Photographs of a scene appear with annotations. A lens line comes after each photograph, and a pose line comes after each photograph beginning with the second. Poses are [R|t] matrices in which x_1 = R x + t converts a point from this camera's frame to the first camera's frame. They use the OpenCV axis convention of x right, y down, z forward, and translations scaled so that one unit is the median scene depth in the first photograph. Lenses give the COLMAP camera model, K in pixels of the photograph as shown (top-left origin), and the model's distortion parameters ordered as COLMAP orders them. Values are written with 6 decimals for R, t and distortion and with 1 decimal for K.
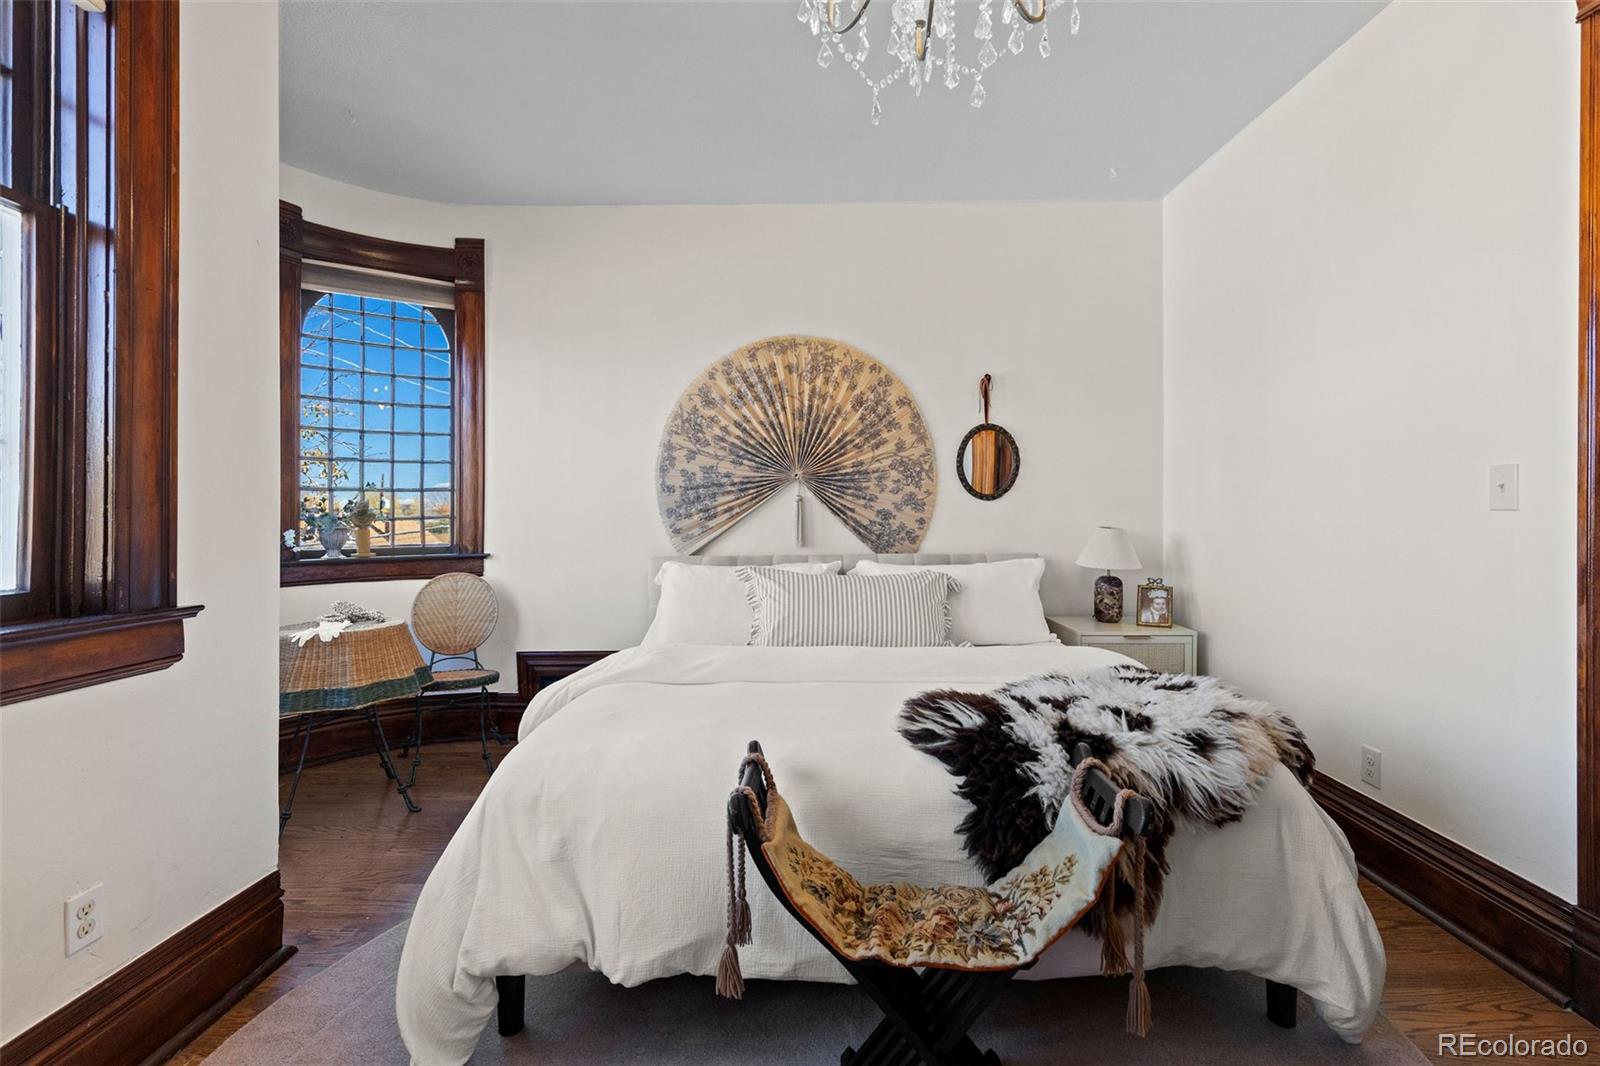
lens RADIAL K [[722.2, 0, 803.1], [0, 722.2, 523.3], [0, 0, 1]] dist [0.002980, 0.001015]
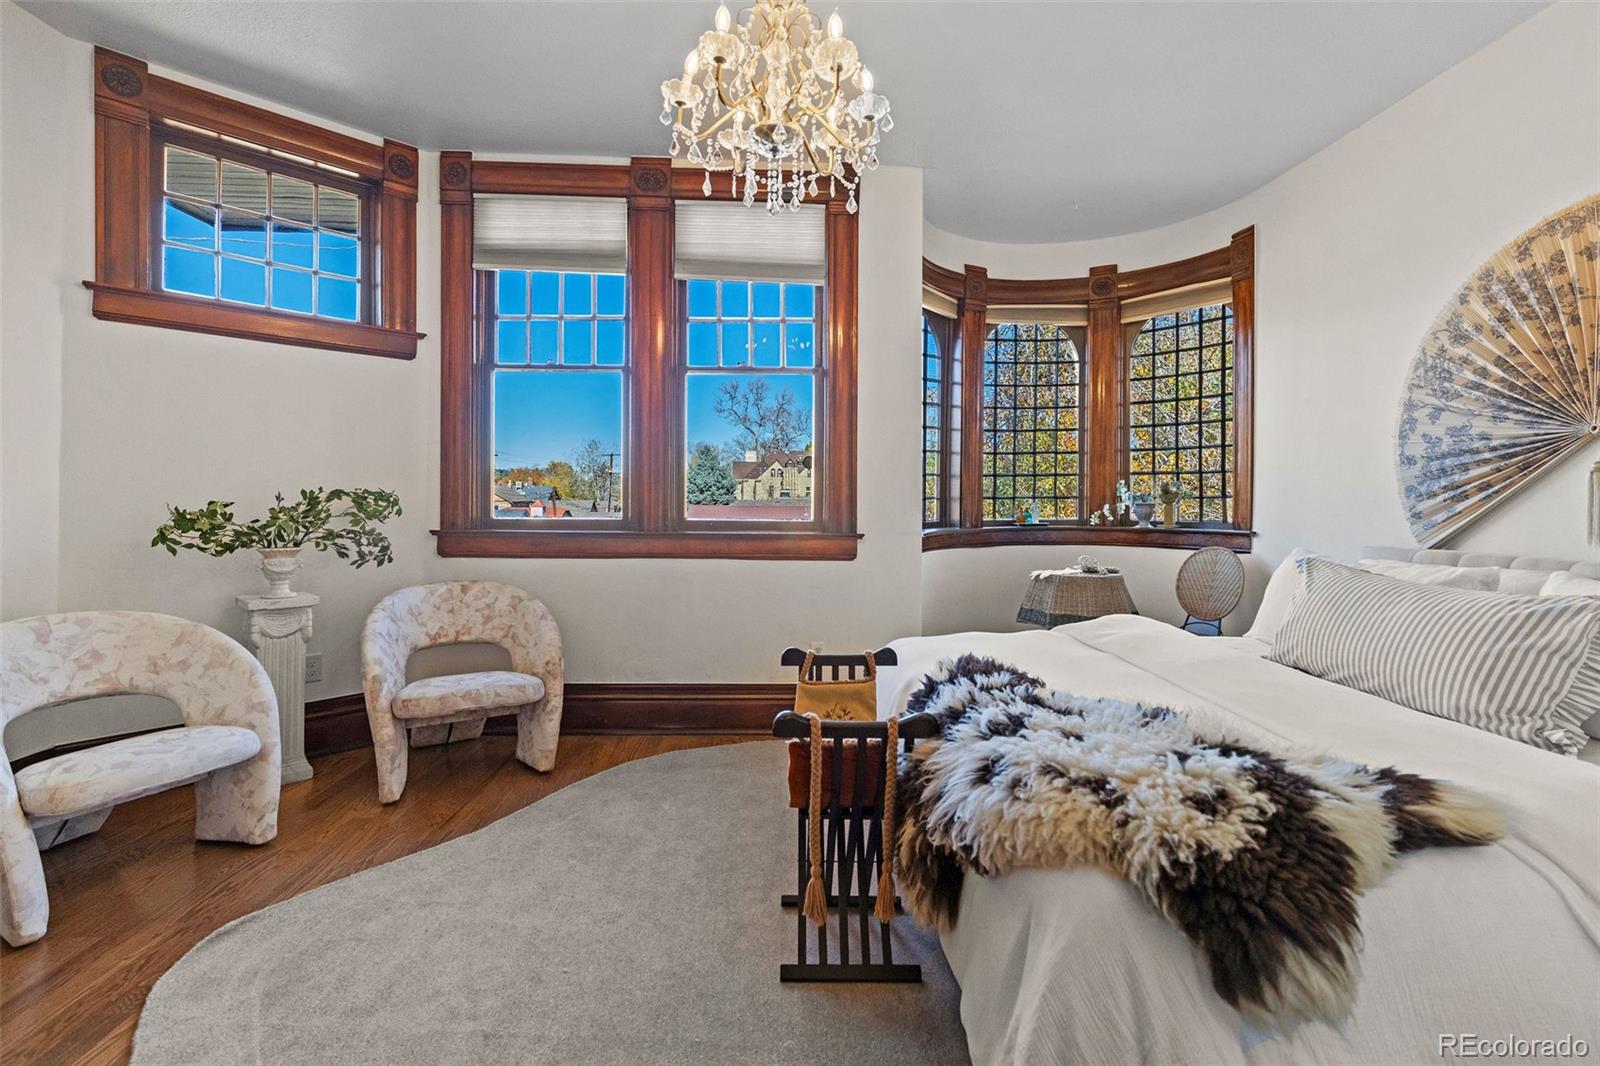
lens RADIAL K [[722.2, 0, 803.1], [0, 722.2, 523.3], [0, 0, 1]] dist [0.002980, 0.001015]
pose [[0.055426, 0.041744, -0.997590, 0.559655], [-0.016635, 0.999026, 0.040879, -0.001157], [0.998324, 0.014330, 0.056066, 0.309716]]
